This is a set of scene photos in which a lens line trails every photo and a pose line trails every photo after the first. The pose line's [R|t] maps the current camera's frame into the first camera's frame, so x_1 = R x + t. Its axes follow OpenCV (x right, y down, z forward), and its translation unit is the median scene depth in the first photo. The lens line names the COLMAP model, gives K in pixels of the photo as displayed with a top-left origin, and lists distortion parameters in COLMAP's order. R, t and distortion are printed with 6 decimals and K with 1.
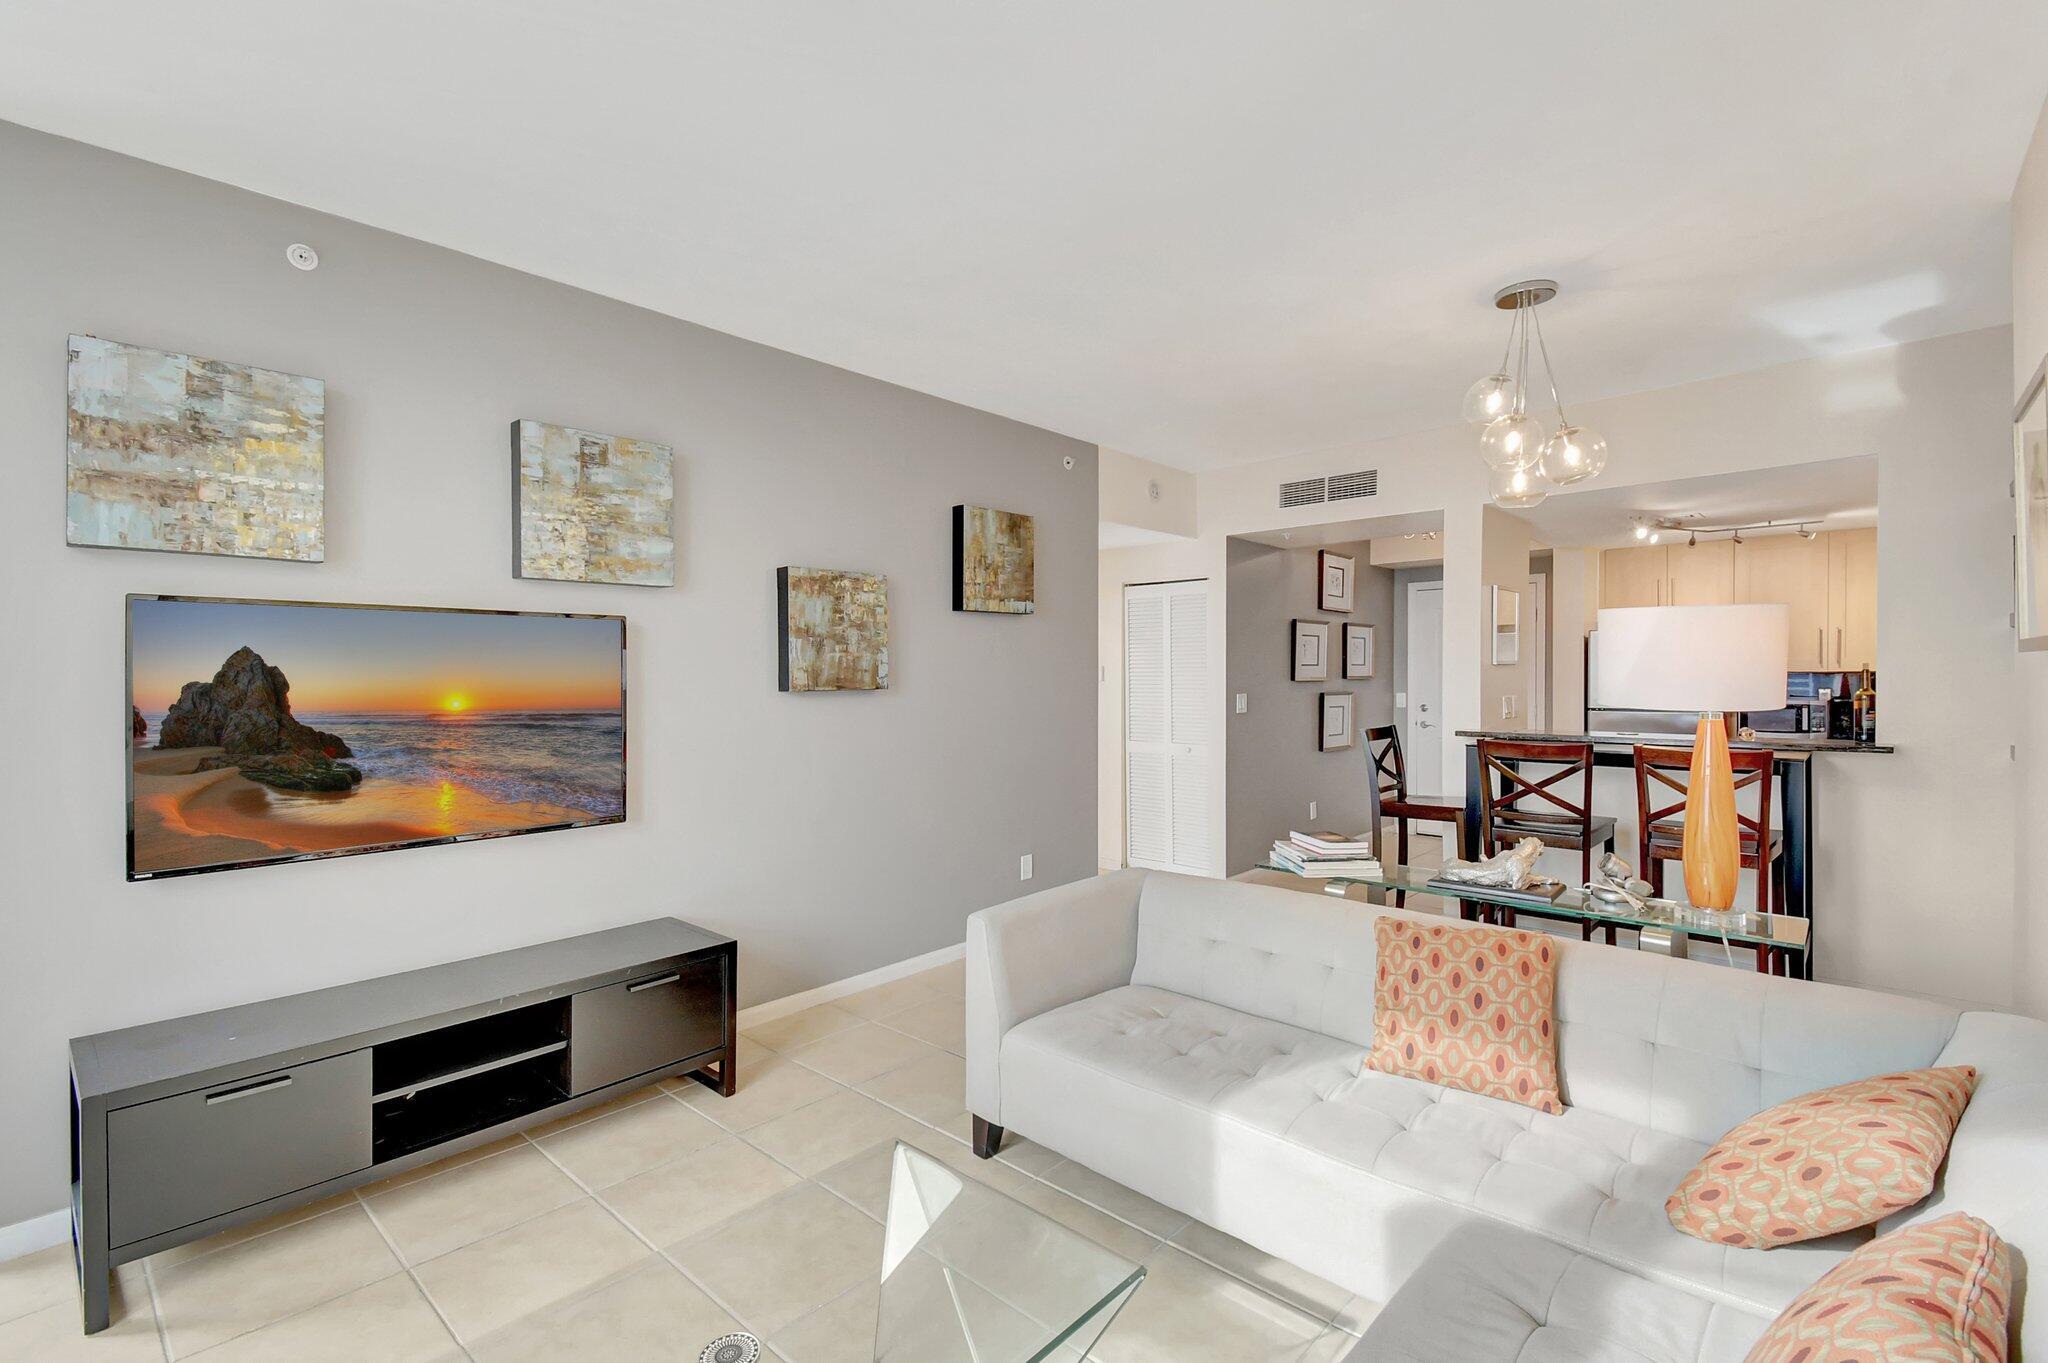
lens RADIAL K [[913.4, 0, 1038.9], [0, 913.4, 695.7], [0, 0, 1]] dist [0.021351, -0.012664]
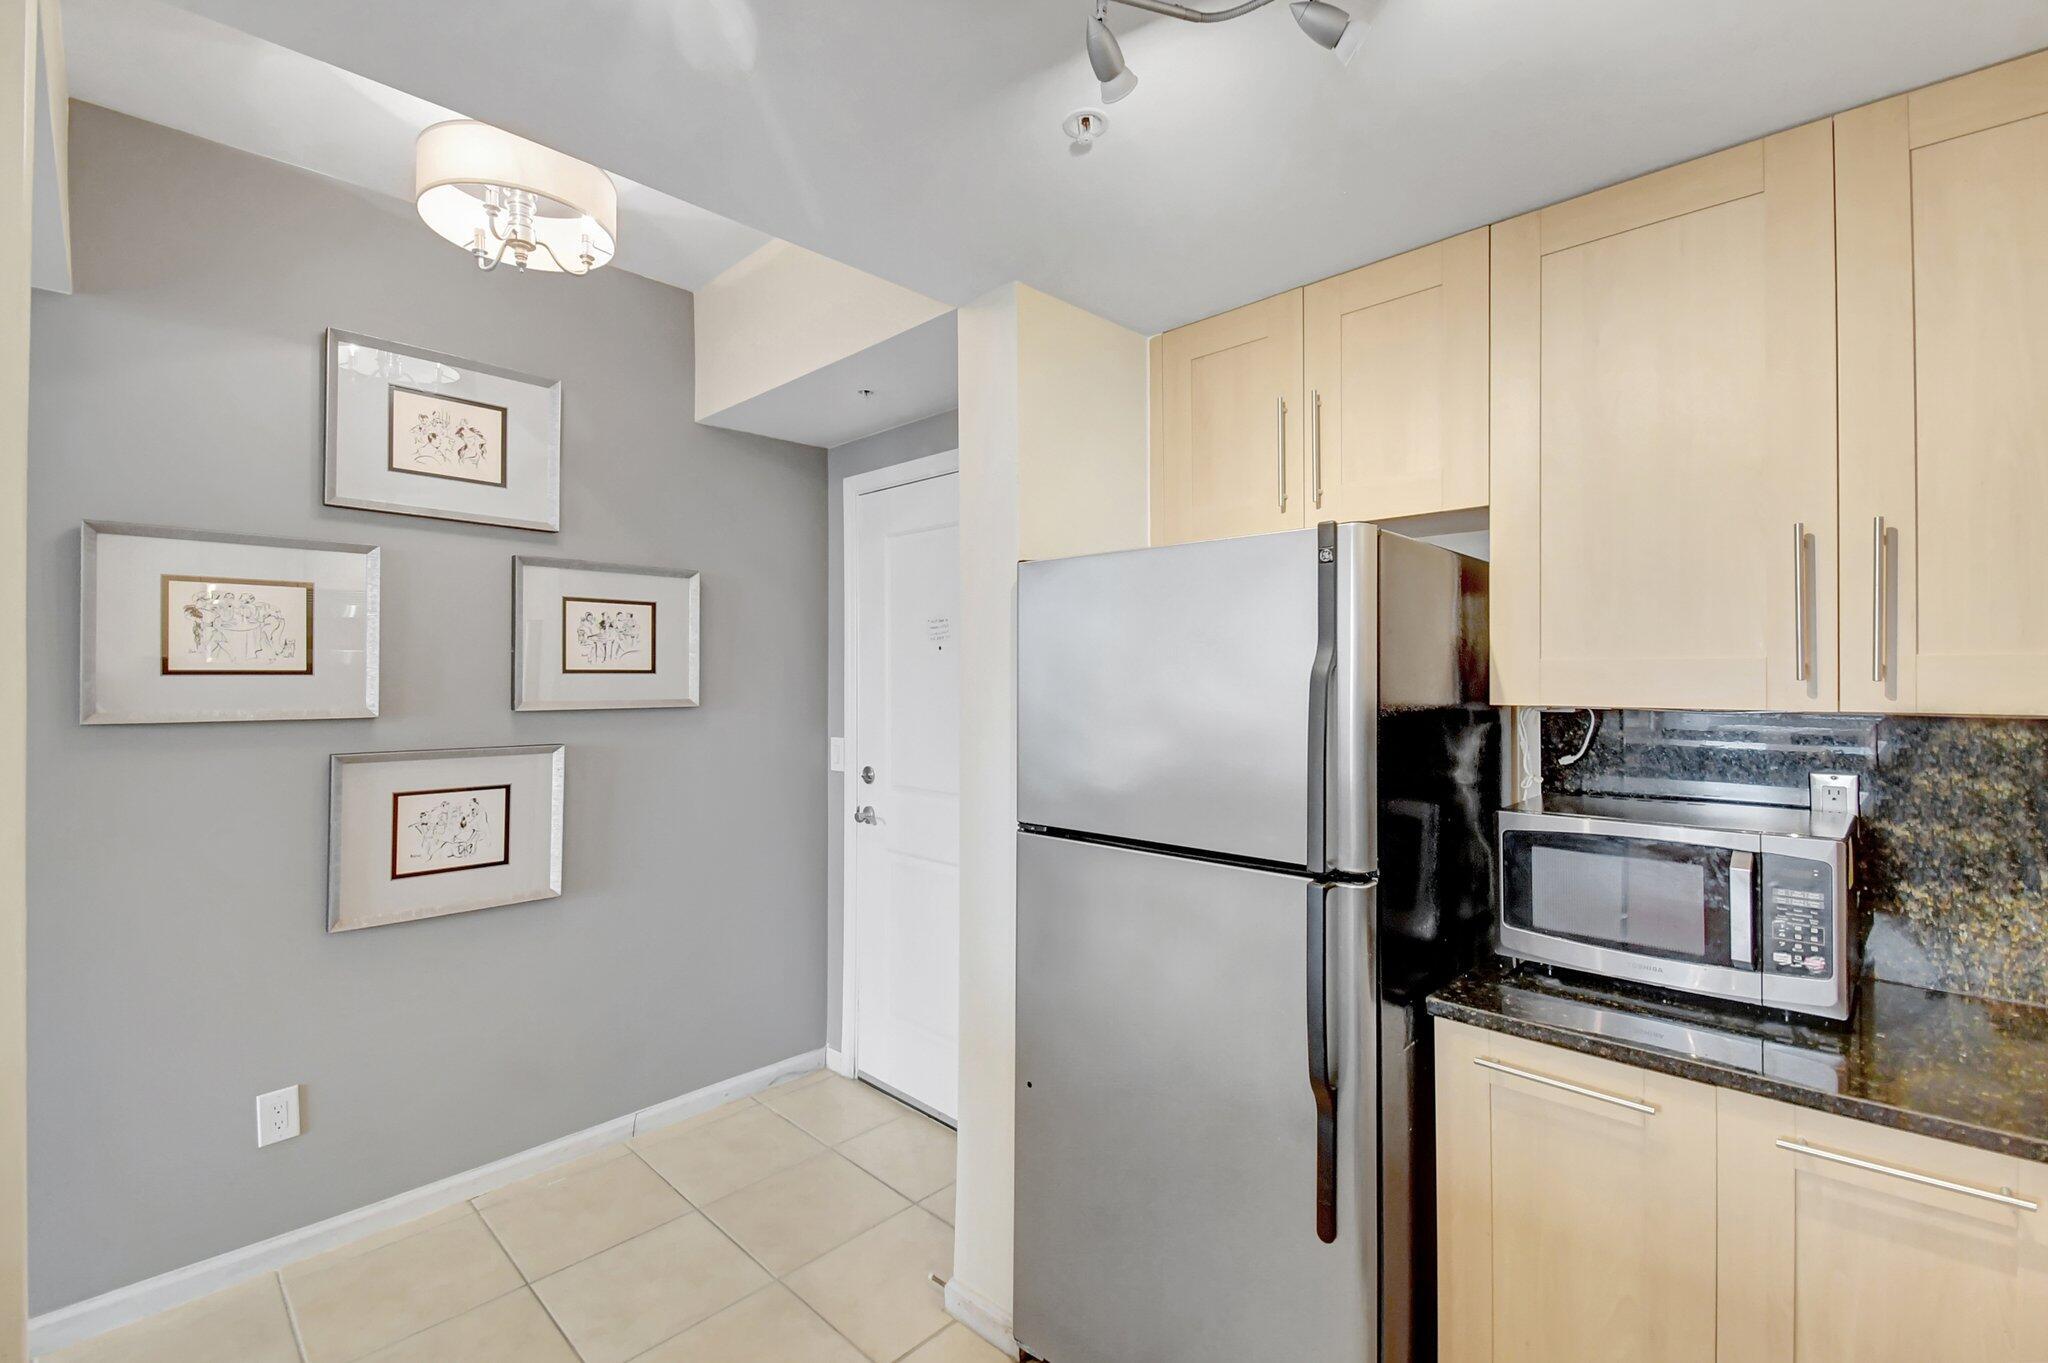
lens RADIAL K [[913.4, 0, 1023.6], [0, 913.4, 678.1], [0, 0, 1]] dist [0.021351, -0.012664]
pose [[0.999280, 0.006972, -0.037286, 0.657851], [-0.007971, 0.999612, -0.026703, -0.026494], [0.037086, 0.026981, 0.998948, 0.758051]]
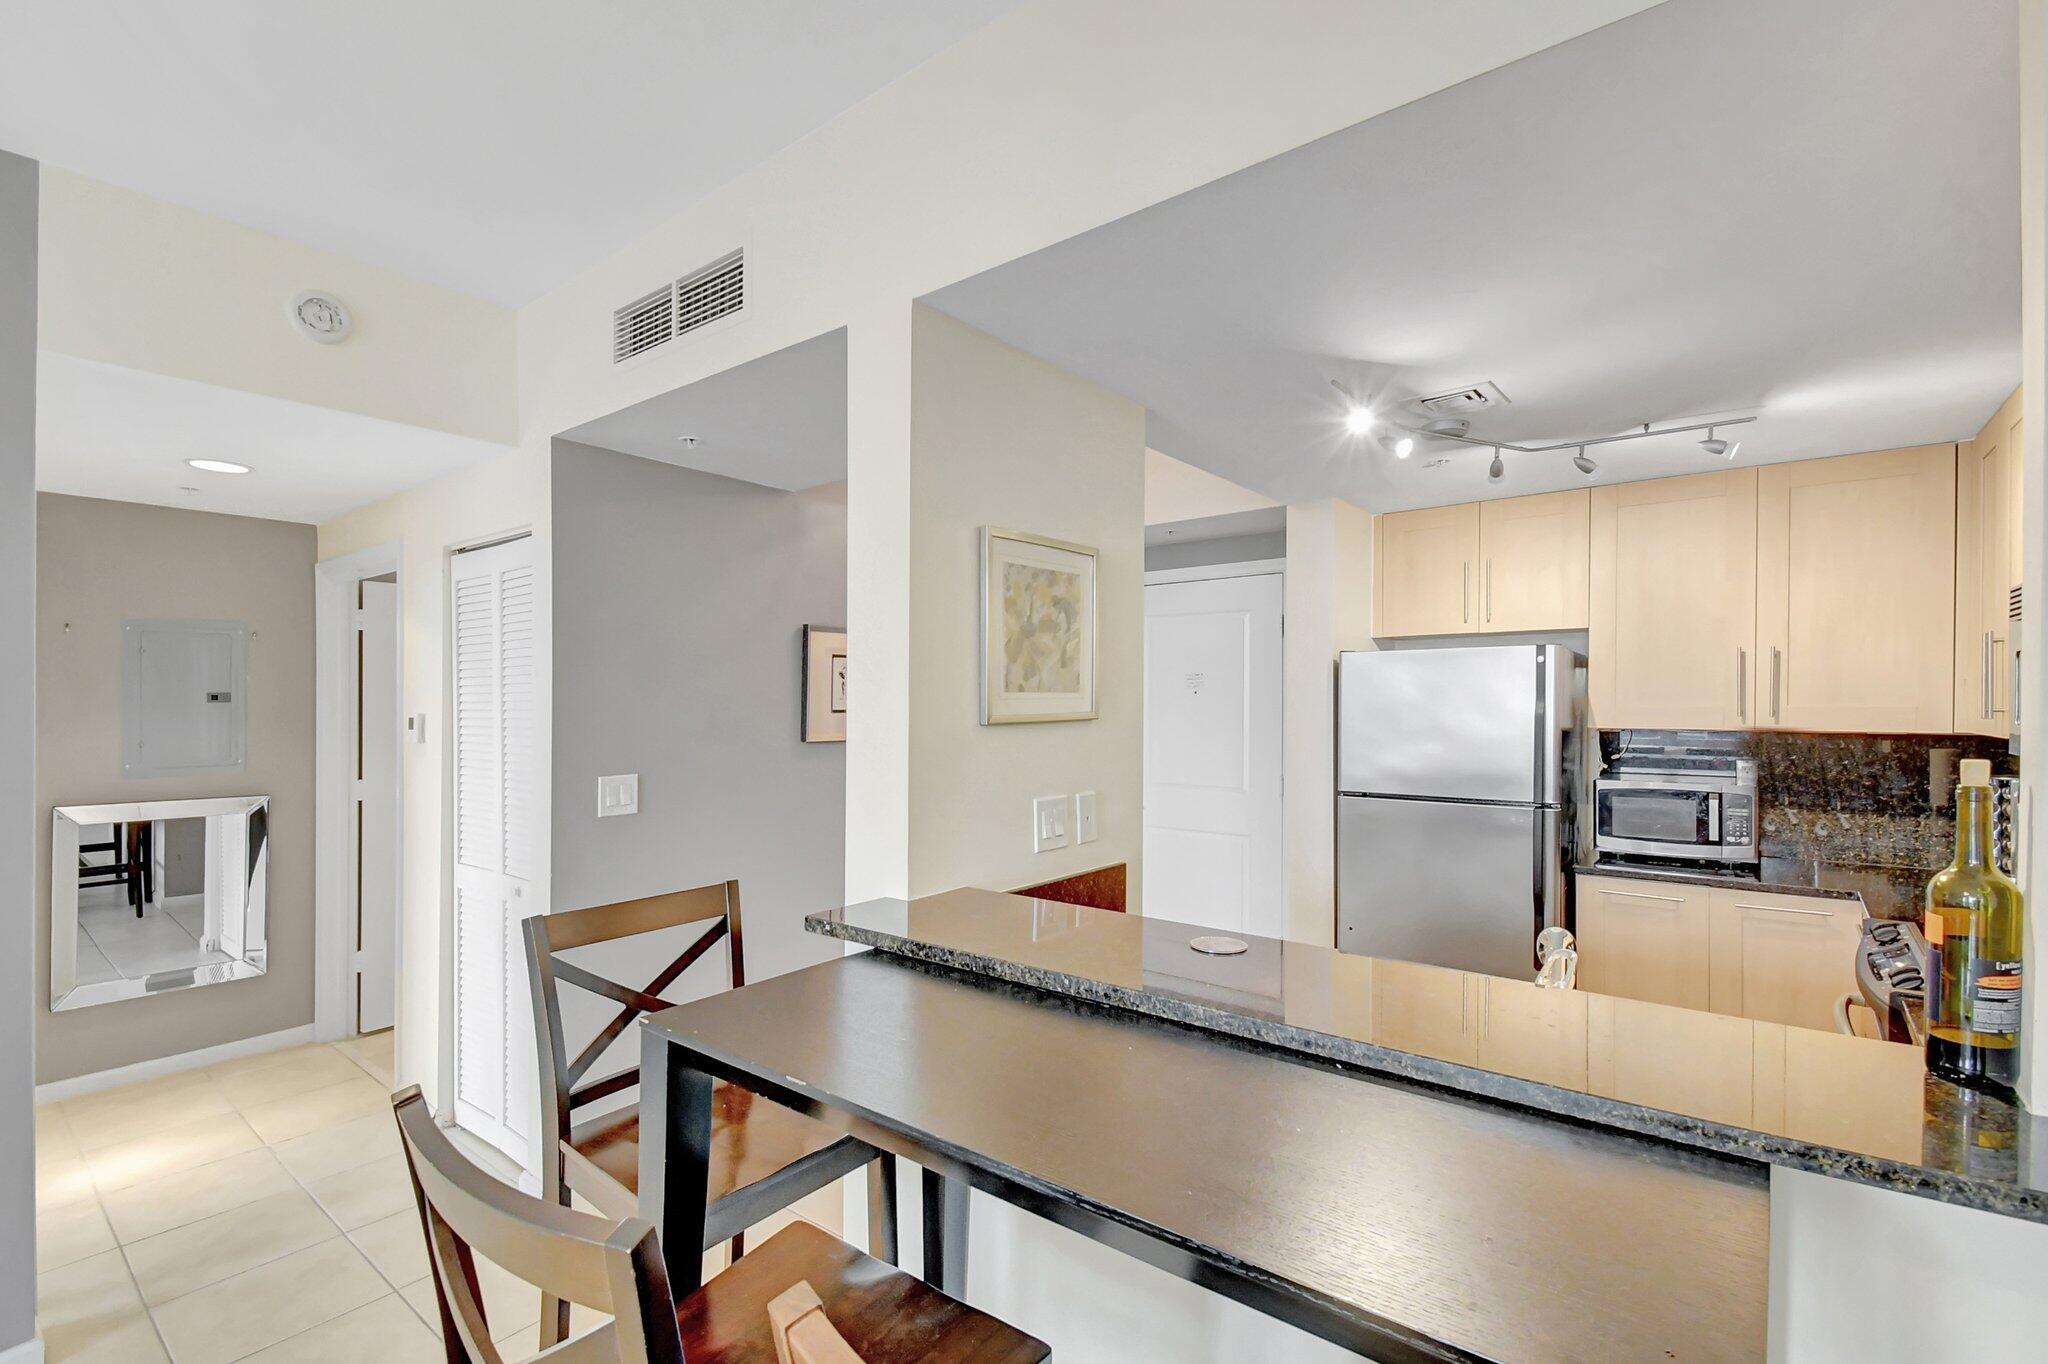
lens RADIAL K [[913.4, 0, 1030.5], [0, 913.4, 712.4], [0, 0, 1]] dist [0.021351, -0.012664]
pose [[0.997771, 0.003365, 0.066653, 0.406005], [-0.002884, 0.999969, -0.007307, -0.030969], [-0.066676, 0.007099, 0.997749, 0.499936]]
